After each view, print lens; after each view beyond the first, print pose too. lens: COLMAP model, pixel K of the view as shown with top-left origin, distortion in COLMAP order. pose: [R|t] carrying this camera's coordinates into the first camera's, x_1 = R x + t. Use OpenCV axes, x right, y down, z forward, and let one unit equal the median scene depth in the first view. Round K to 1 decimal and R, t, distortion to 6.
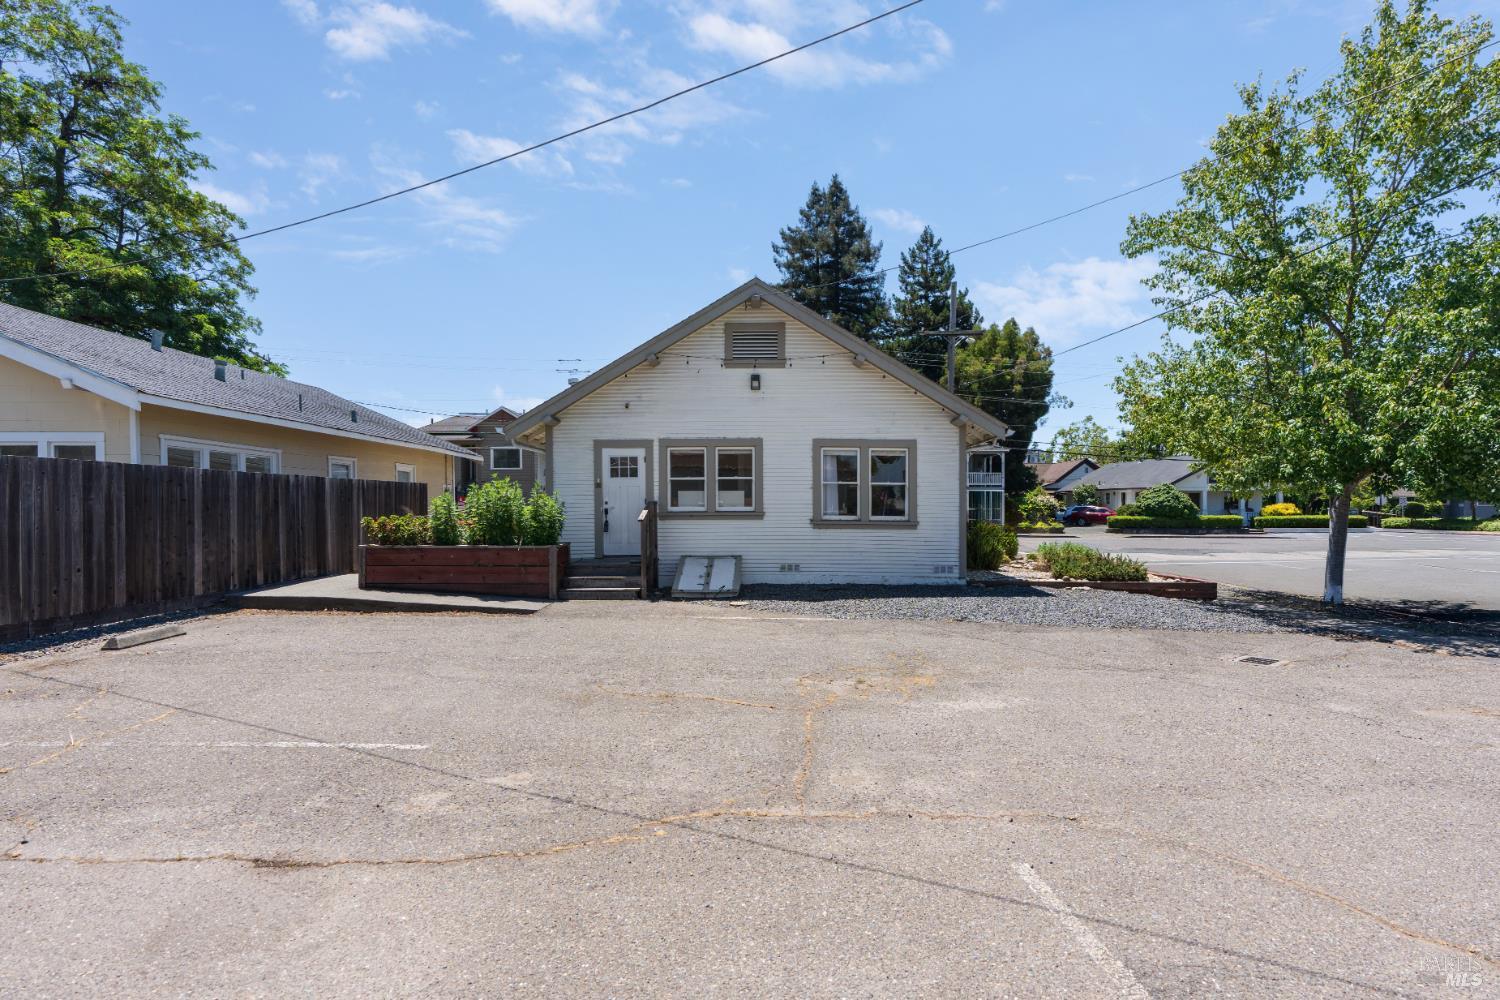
lens RADIAL K [[726.0, 0, 751.3], [0, 726.0, 512.4], [0, 0, 1]] dist [-0.003692, -0.000497]
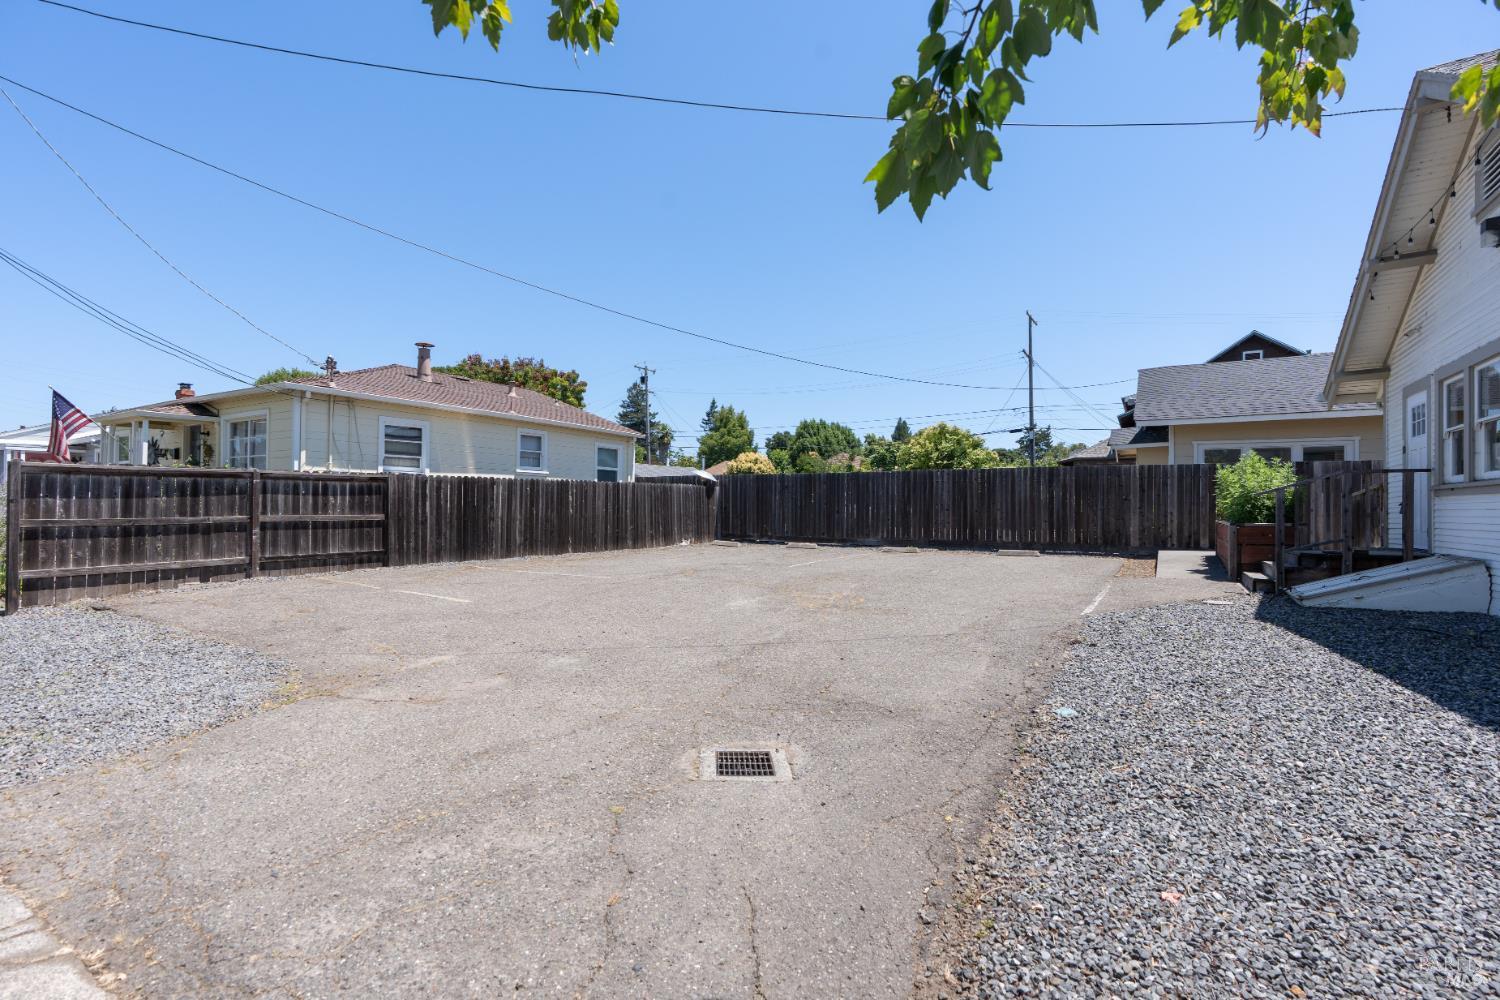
lens RADIAL K [[673.3, 0, 753.6], [0, 673.3, 503.5], [0, 0, 1]] dist [-0.003242, -0.000362]
pose [[-0.504598, -0.006816, -0.863328, 0.693518], [-0.013486, 0.999909, -0.000013, 0.025228], [0.863249, 0.011636, -0.504644, 0.777386]]
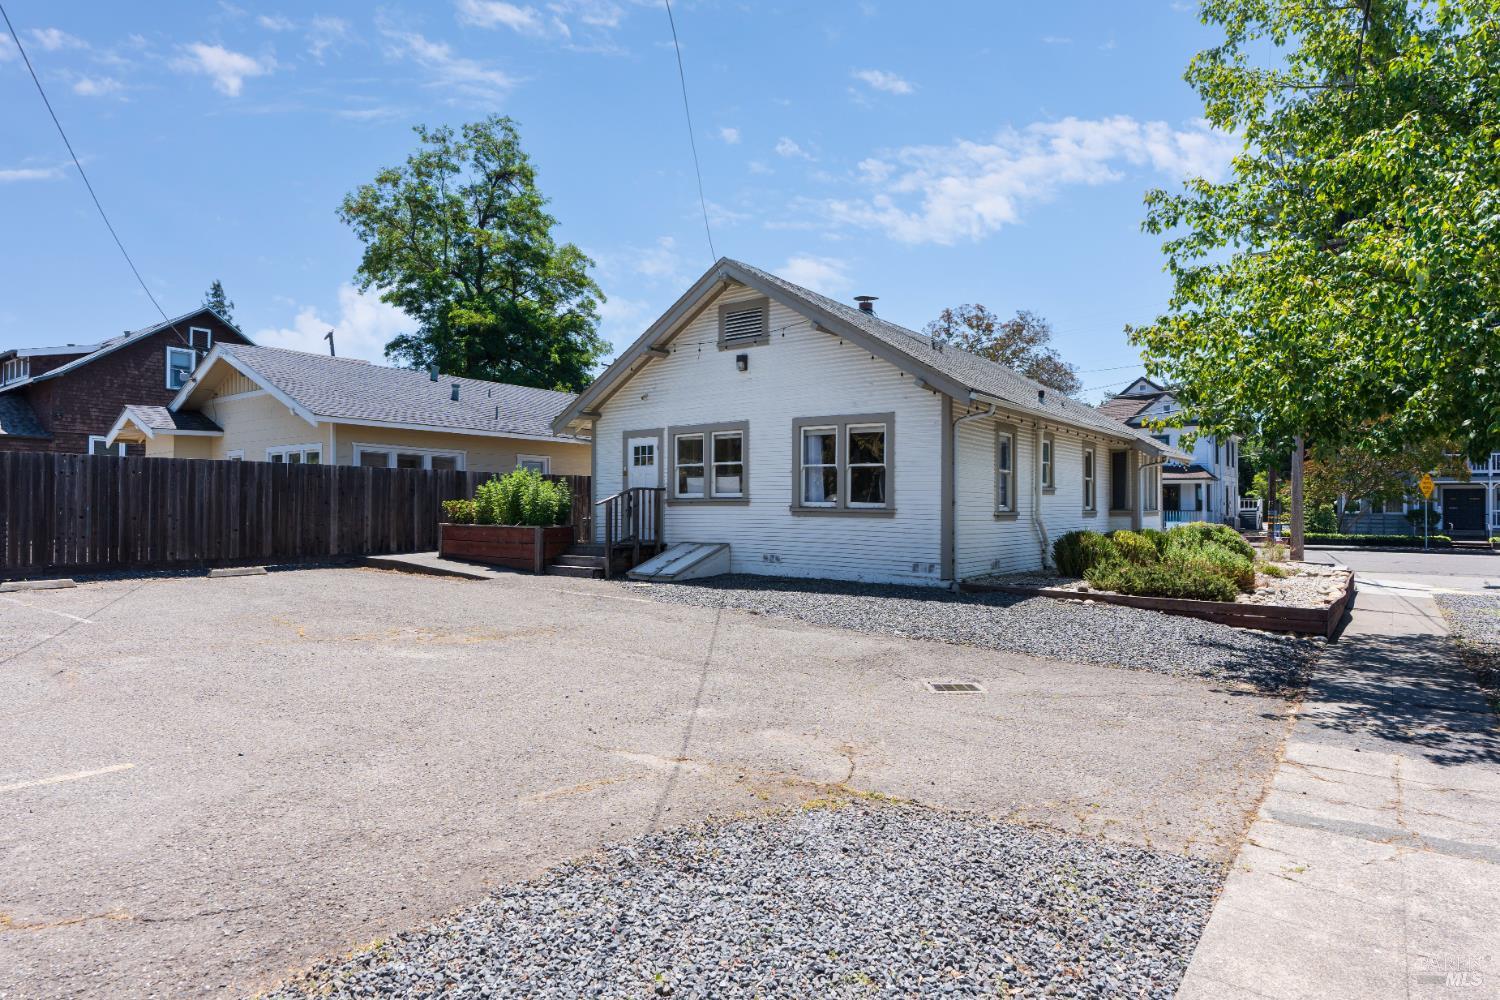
lens RADIAL K [[842.4, 0, 748.4], [0, 842.4, 491.0], [0, 0, 1]] dist [-0.001792, -0.000308]
pose [[0.802135, -0.007730, -0.597092, 0.672306], [-0.010705, 0.999569, -0.027321, 0.020327], [0.597046, 0.028307, 0.801707, 0.117455]]
